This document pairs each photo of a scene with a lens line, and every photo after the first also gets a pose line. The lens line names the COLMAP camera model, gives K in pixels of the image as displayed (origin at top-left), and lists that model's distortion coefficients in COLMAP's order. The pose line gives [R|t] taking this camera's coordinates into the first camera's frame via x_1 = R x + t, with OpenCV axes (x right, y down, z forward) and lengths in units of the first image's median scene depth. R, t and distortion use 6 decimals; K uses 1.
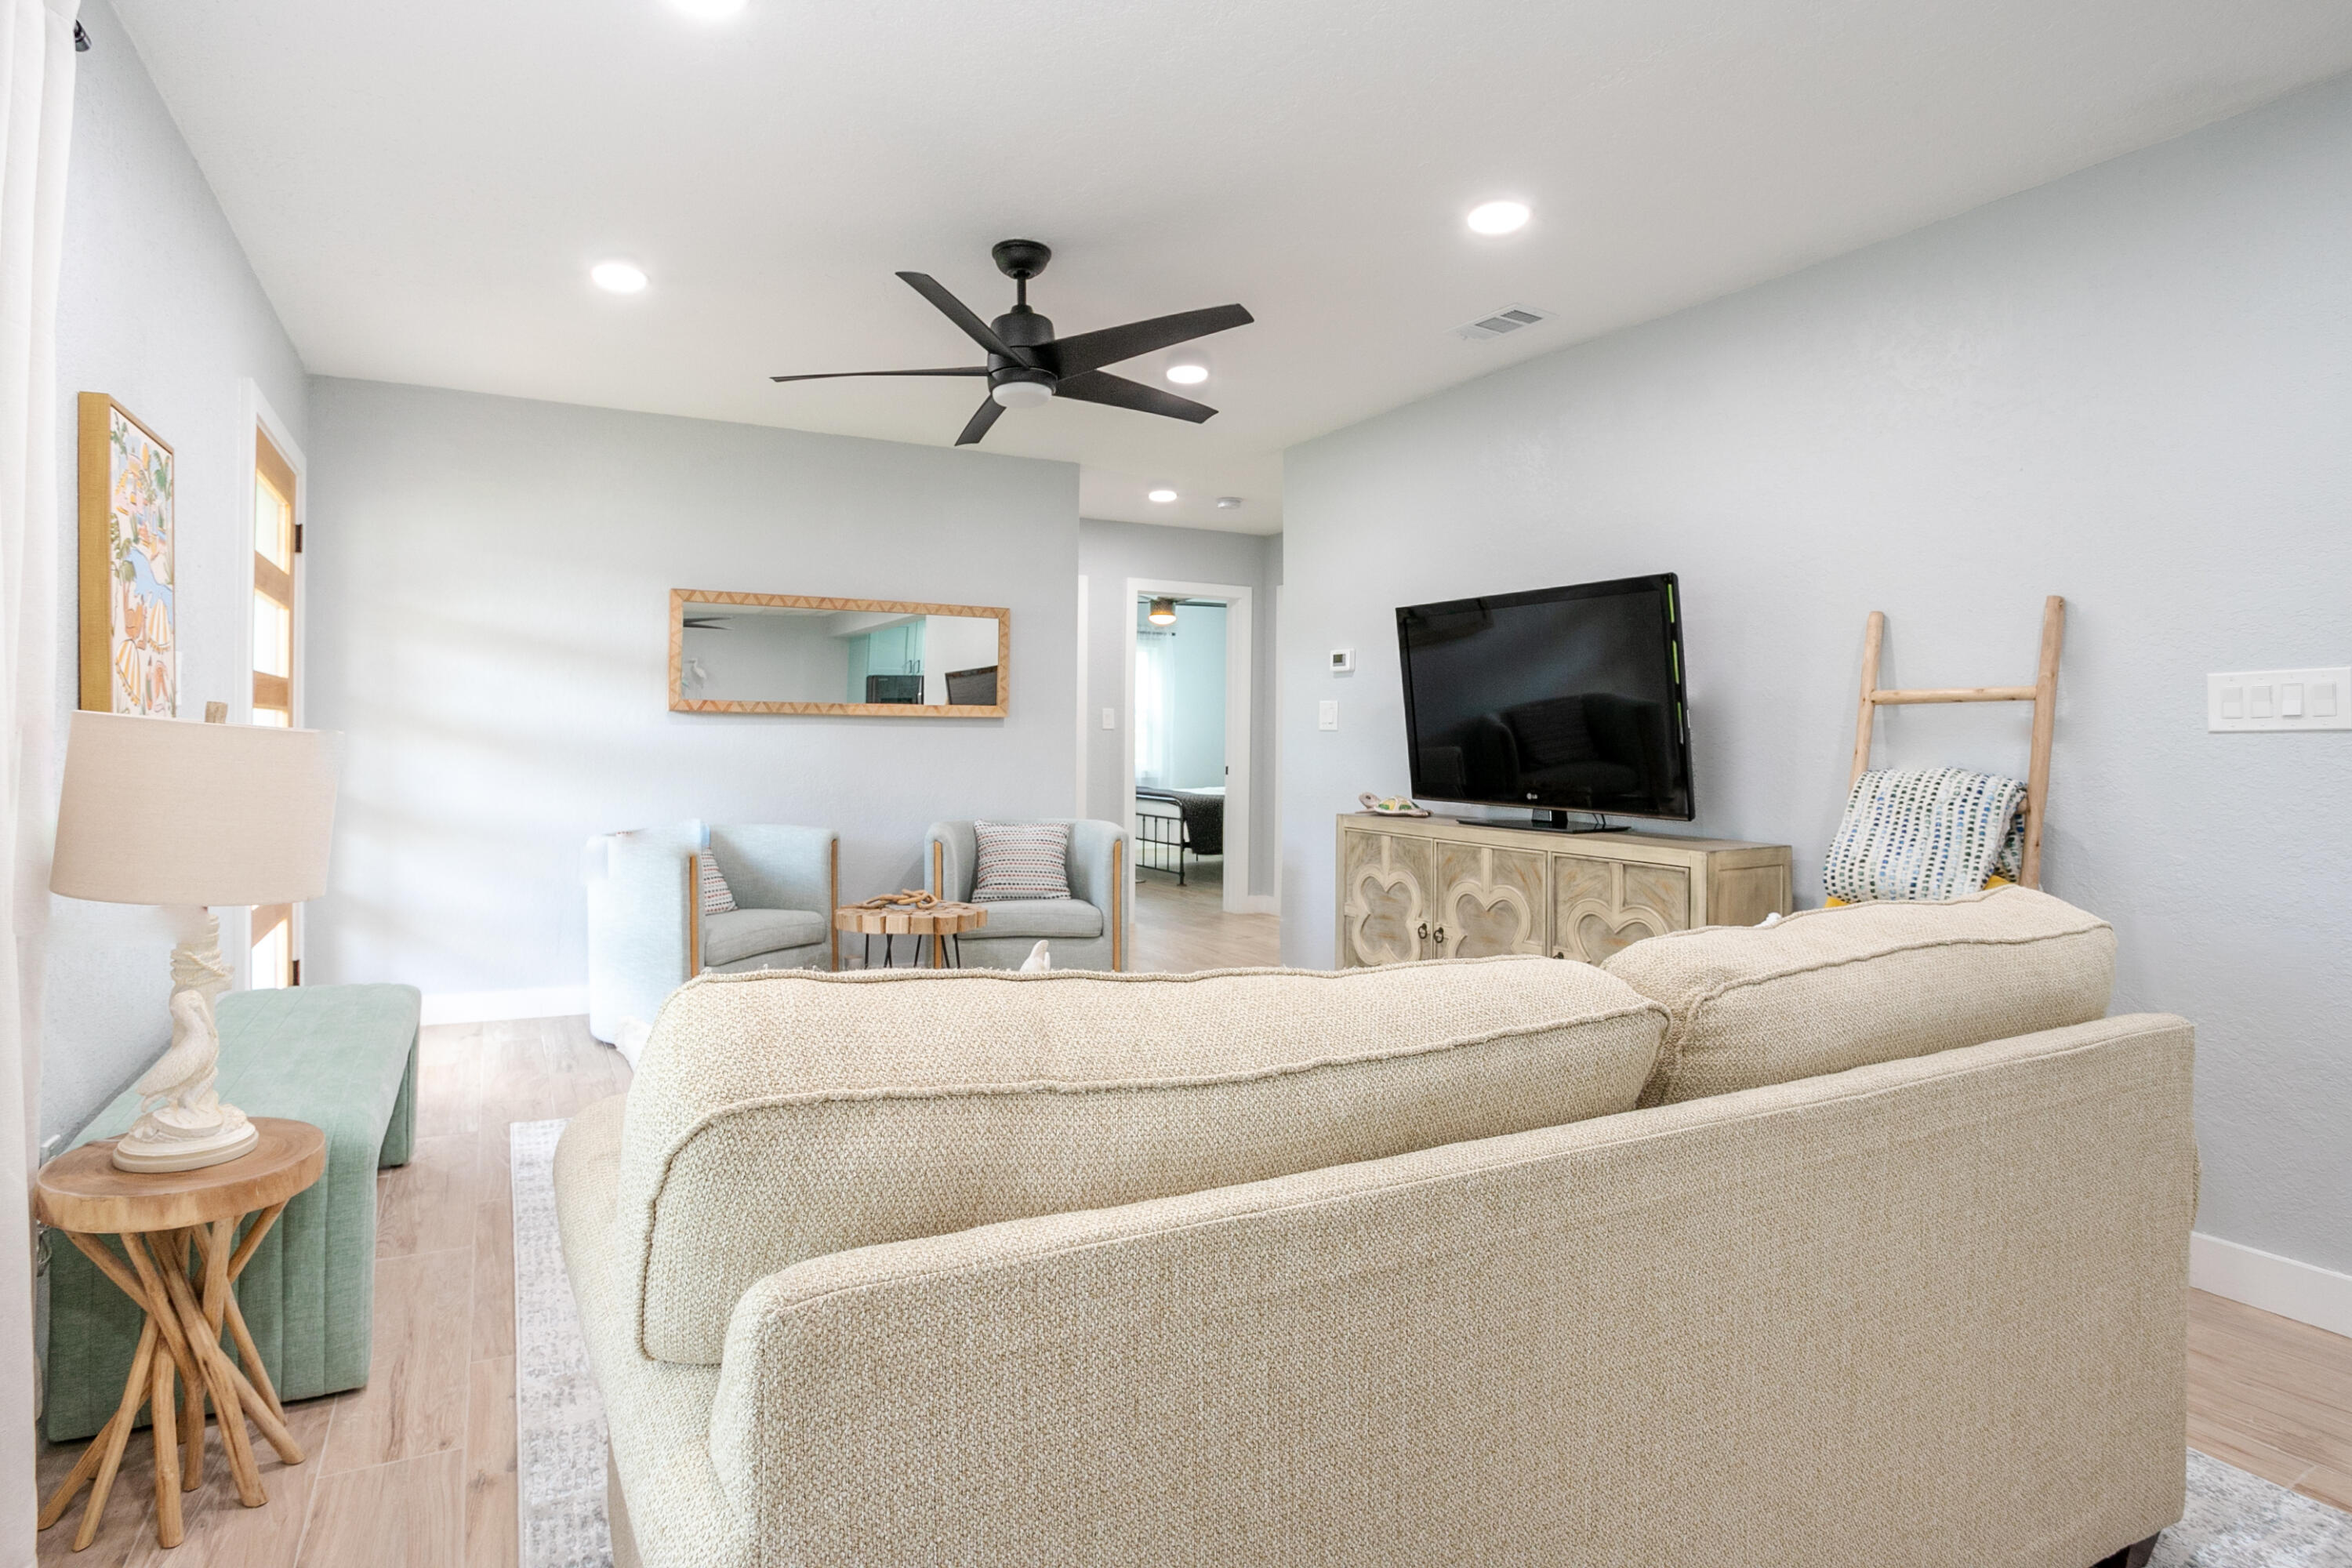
lens RADIAL K [[1166.3, 0, 1100.7], [0, 1166.3, 719.6], [0, 0, 1]] dist [-0.058606, 0.025616]
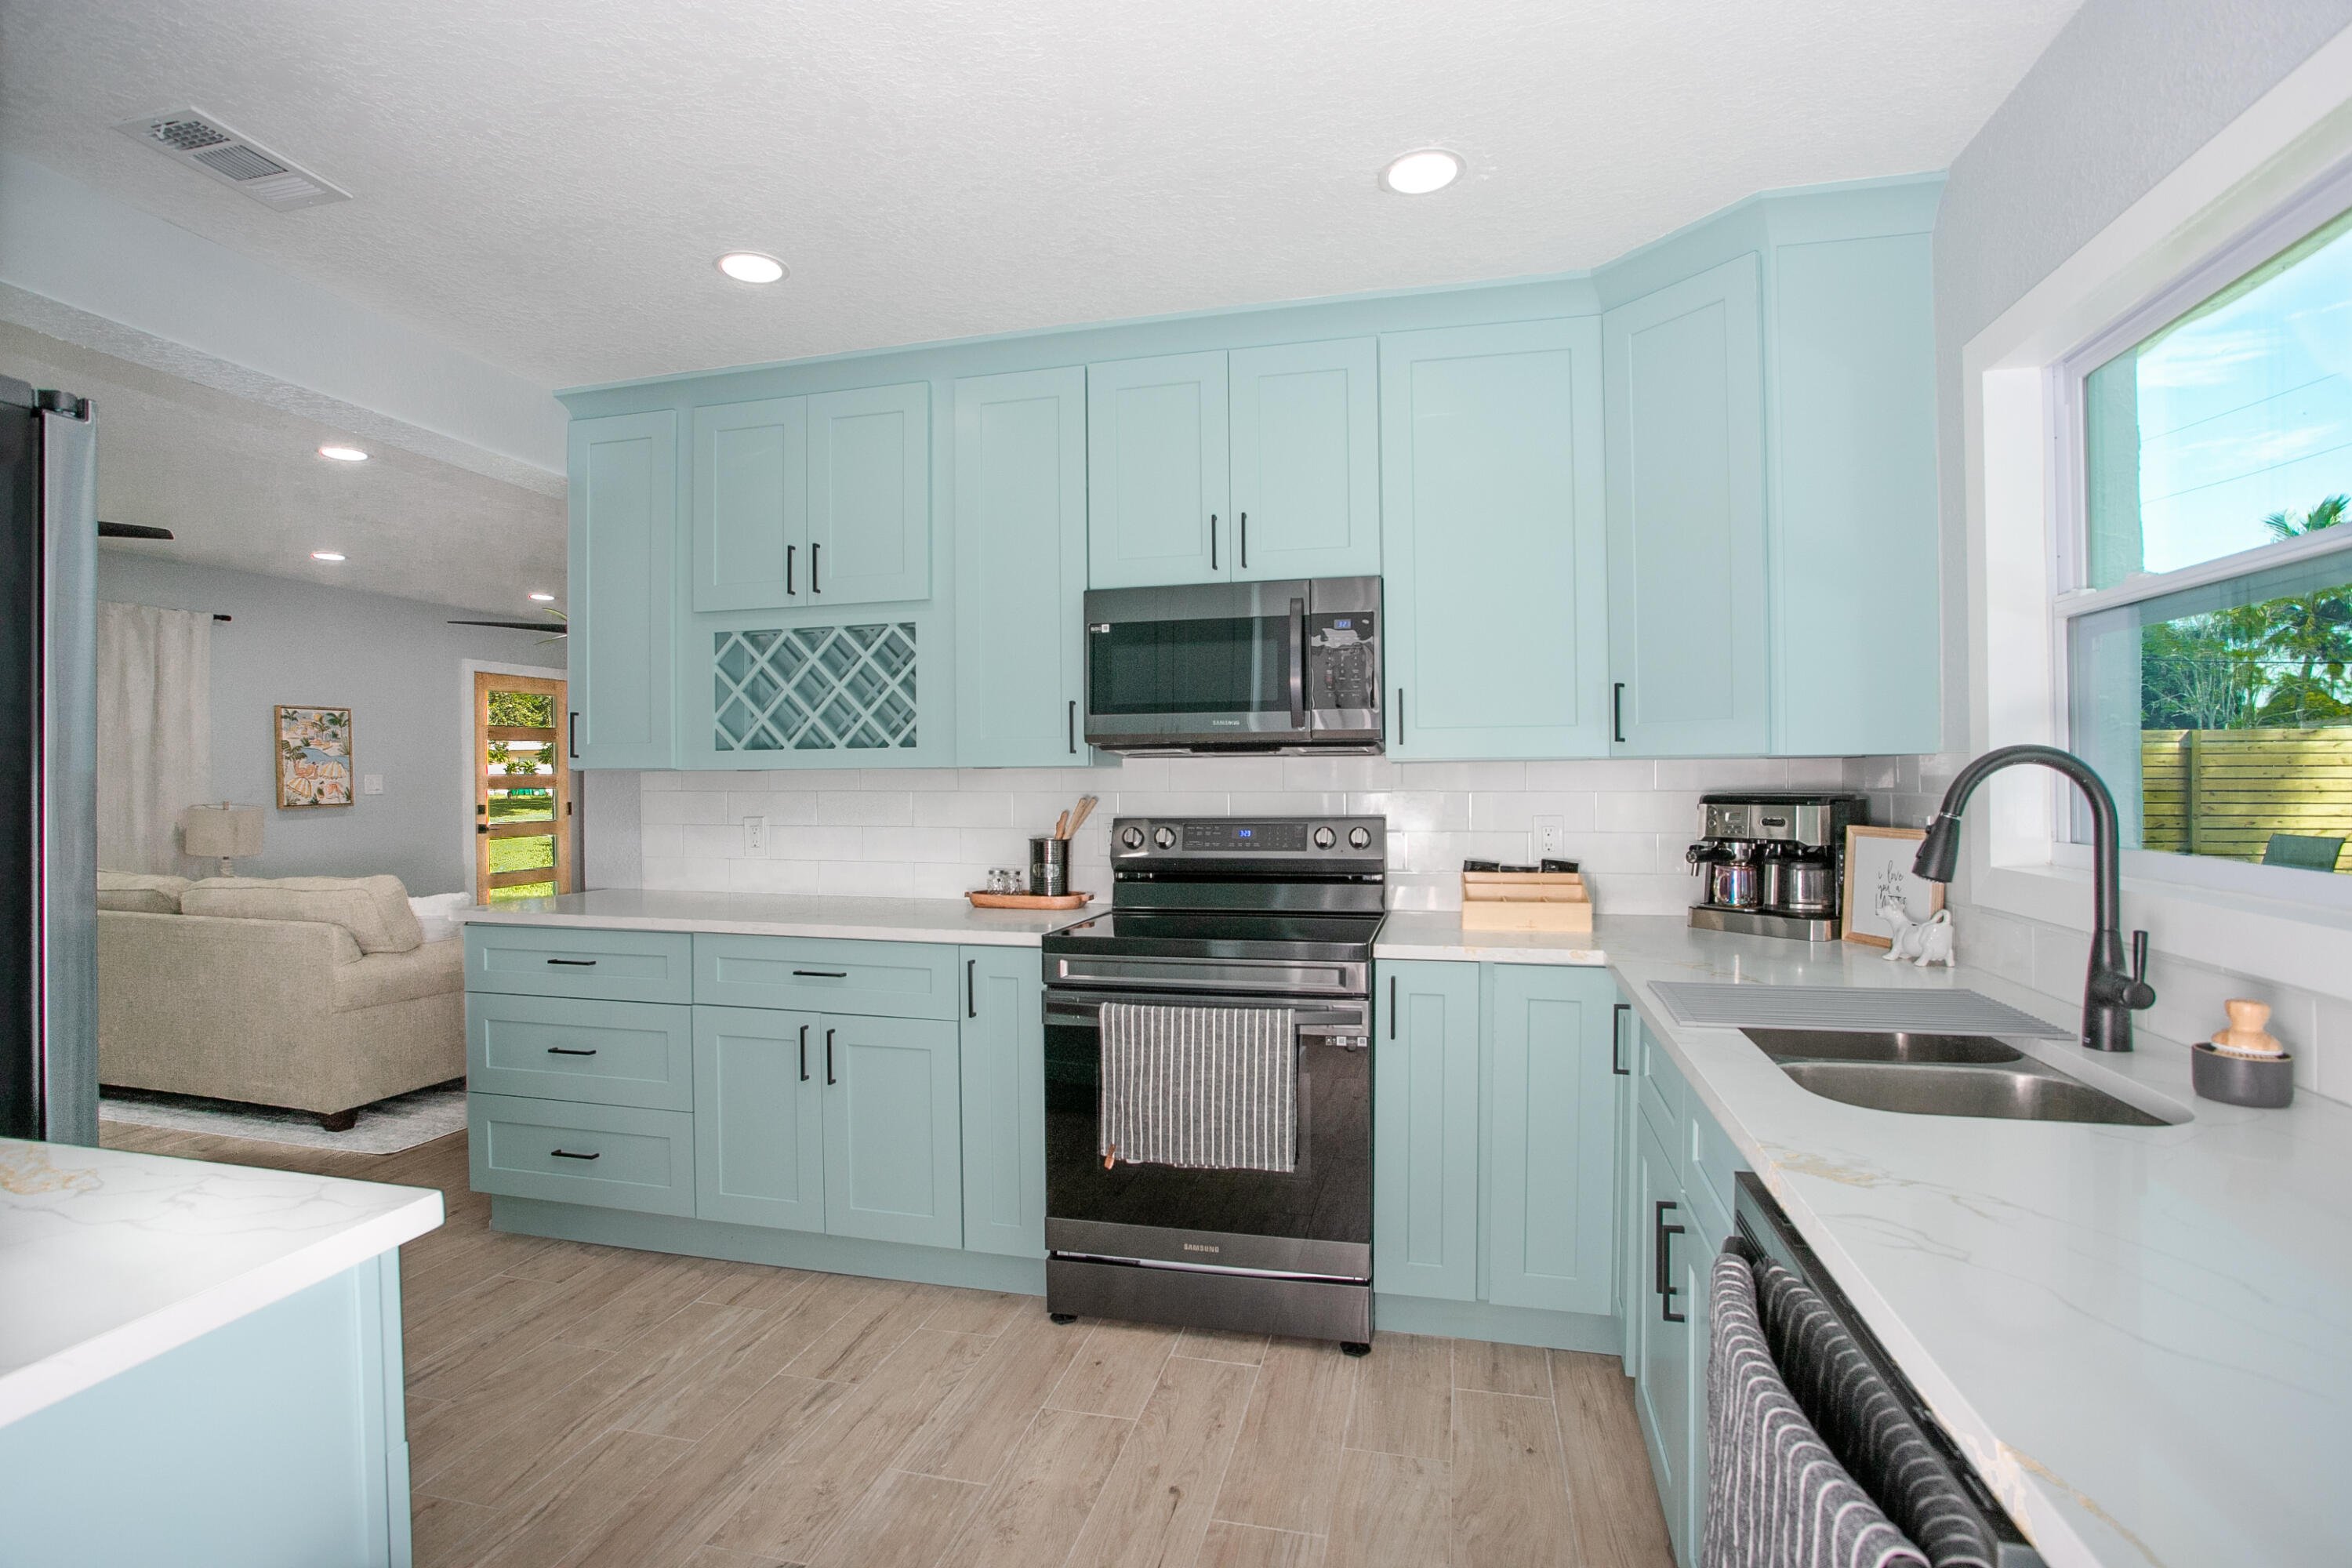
lens RADIAL K [[1166.3, 0, 1176.5], [0, 1166.3, 780.1], [0, 0, 1]] dist [-0.058606, 0.025616]
pose [[0.748692, -0.010352, -0.662837, 1.604461], [0.024138, 0.999641, 0.011653, -0.021011], [0.662479, -0.024723, 0.748673, 0.121699]]
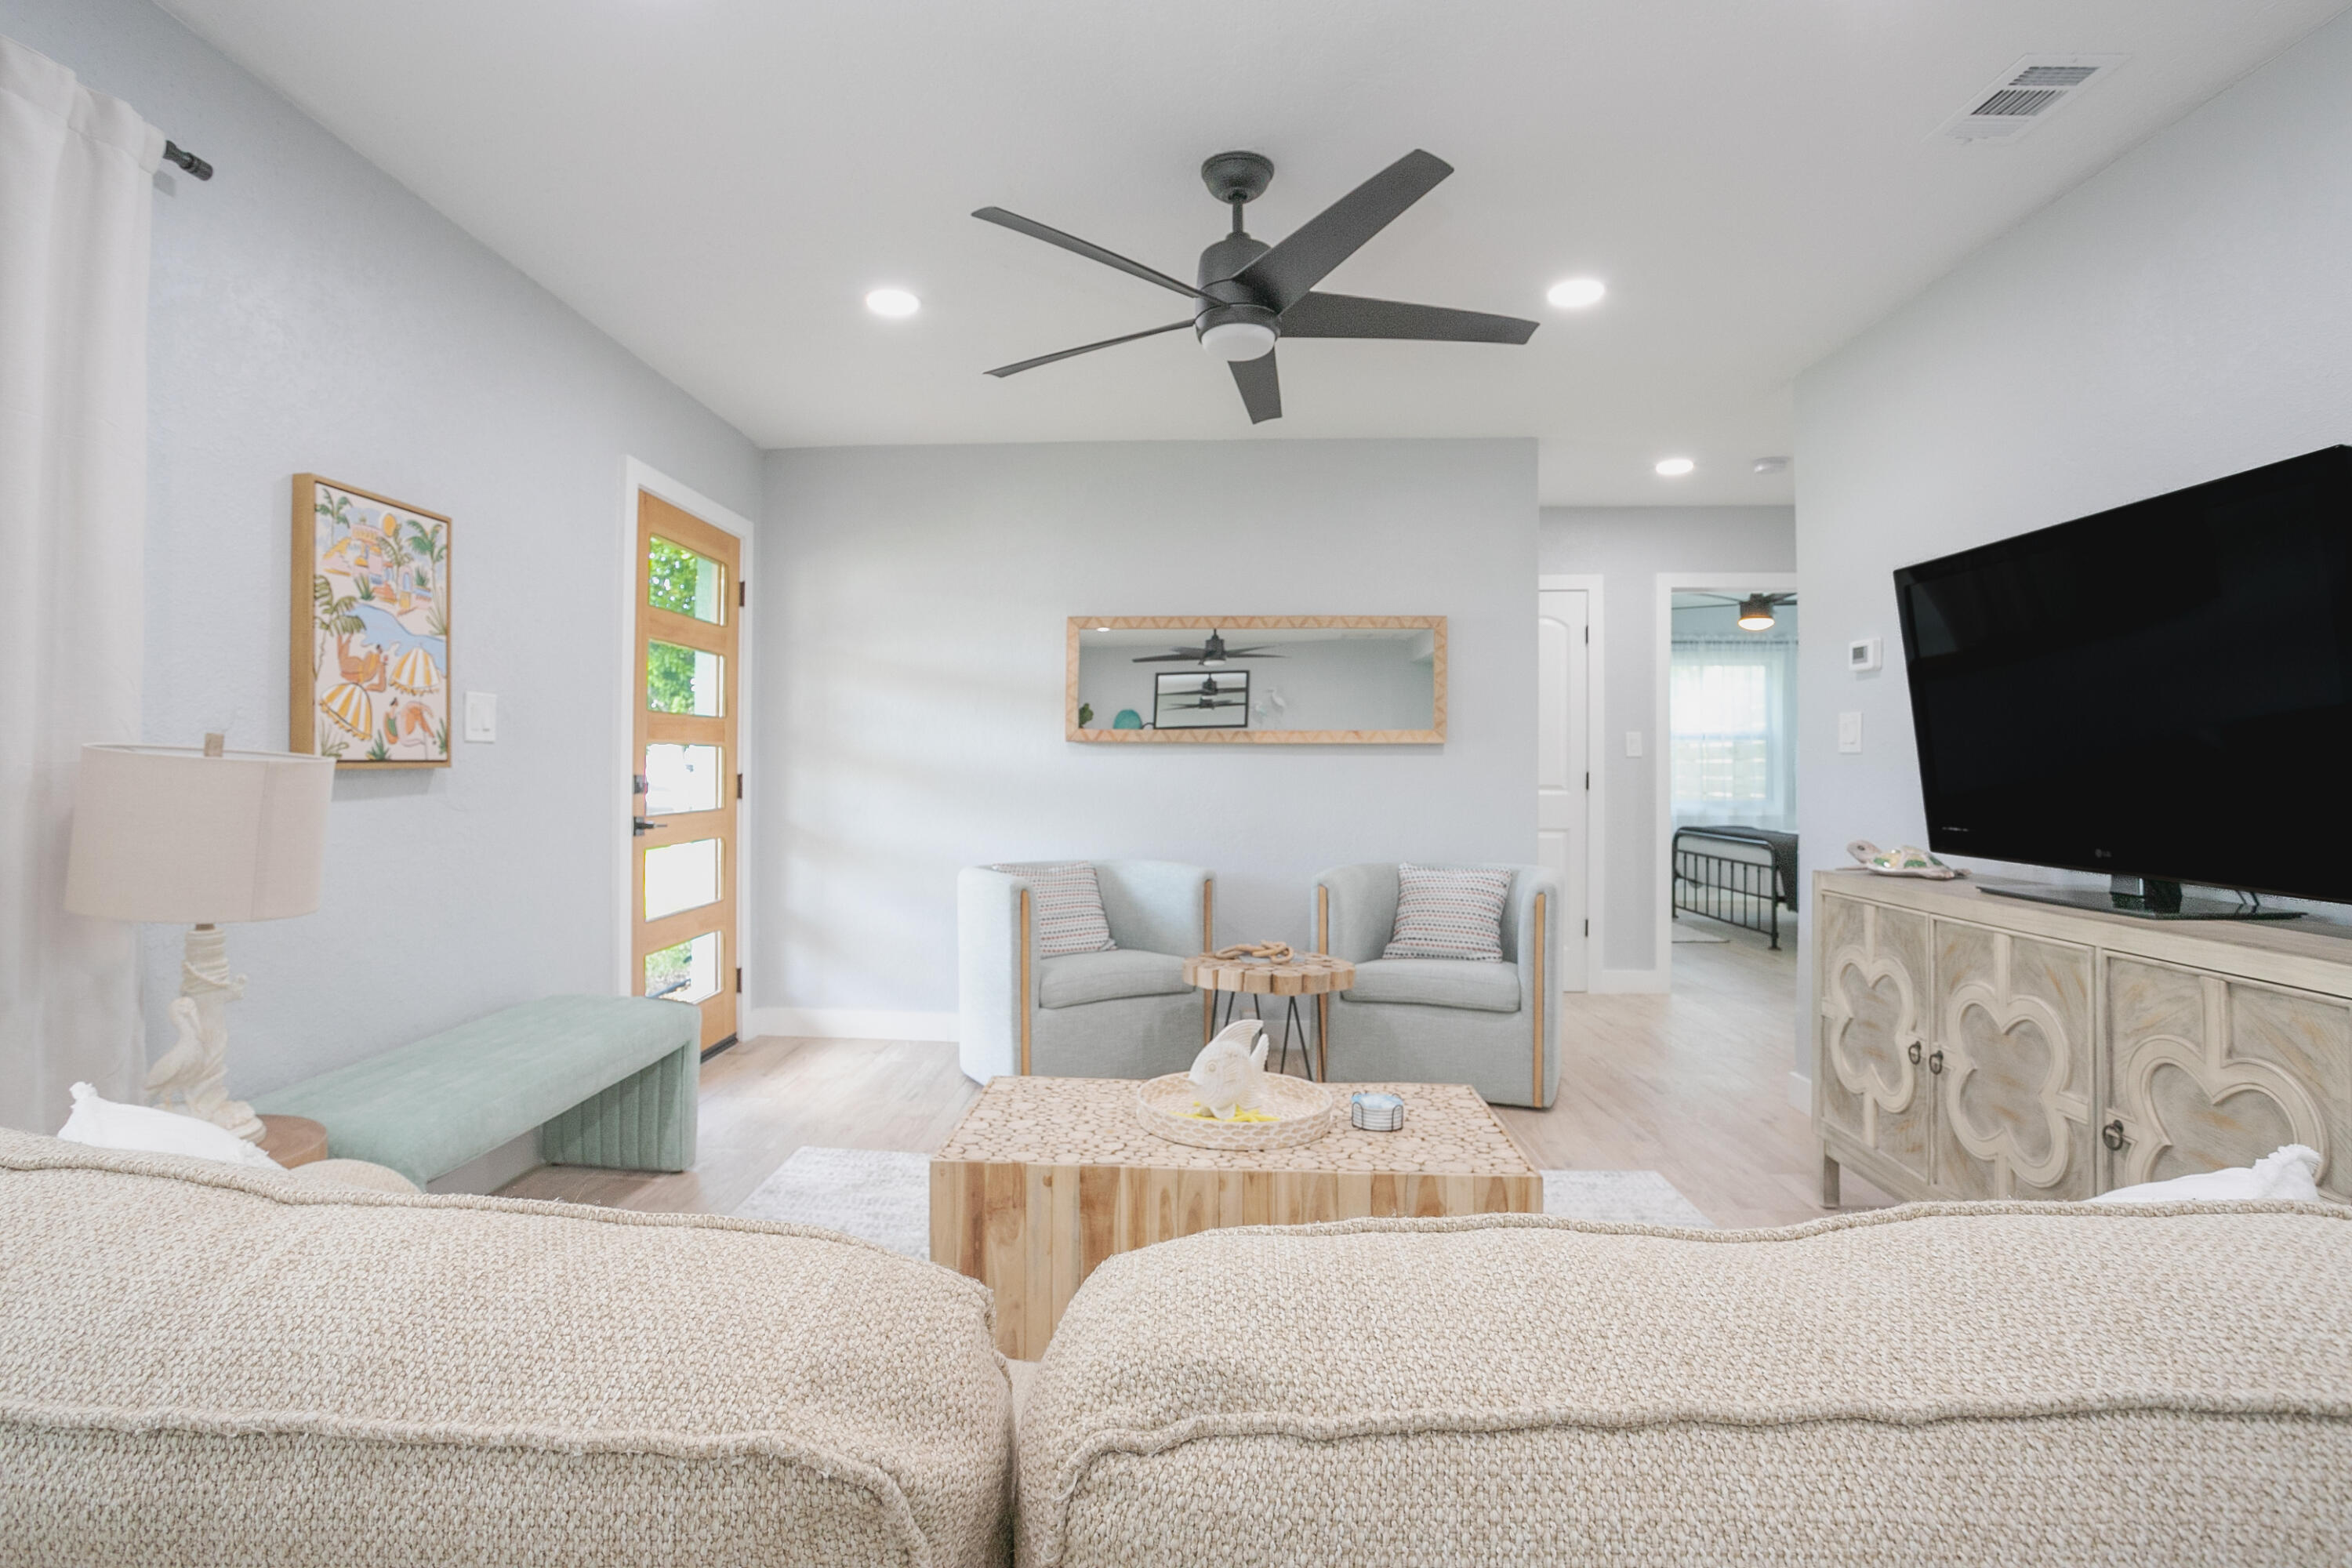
lens RADIAL K [[1166.3, 0, 1145.1], [0, 1166.3, 746.4], [0, 0, 1]] dist [-0.058606, 0.025616]
pose [[0.864923, -0.016516, -0.501633, 0.215180], [0.013375, 0.999862, -0.009857, 0.007925], [0.501726, 0.001816, 0.865025, 0.206504]]
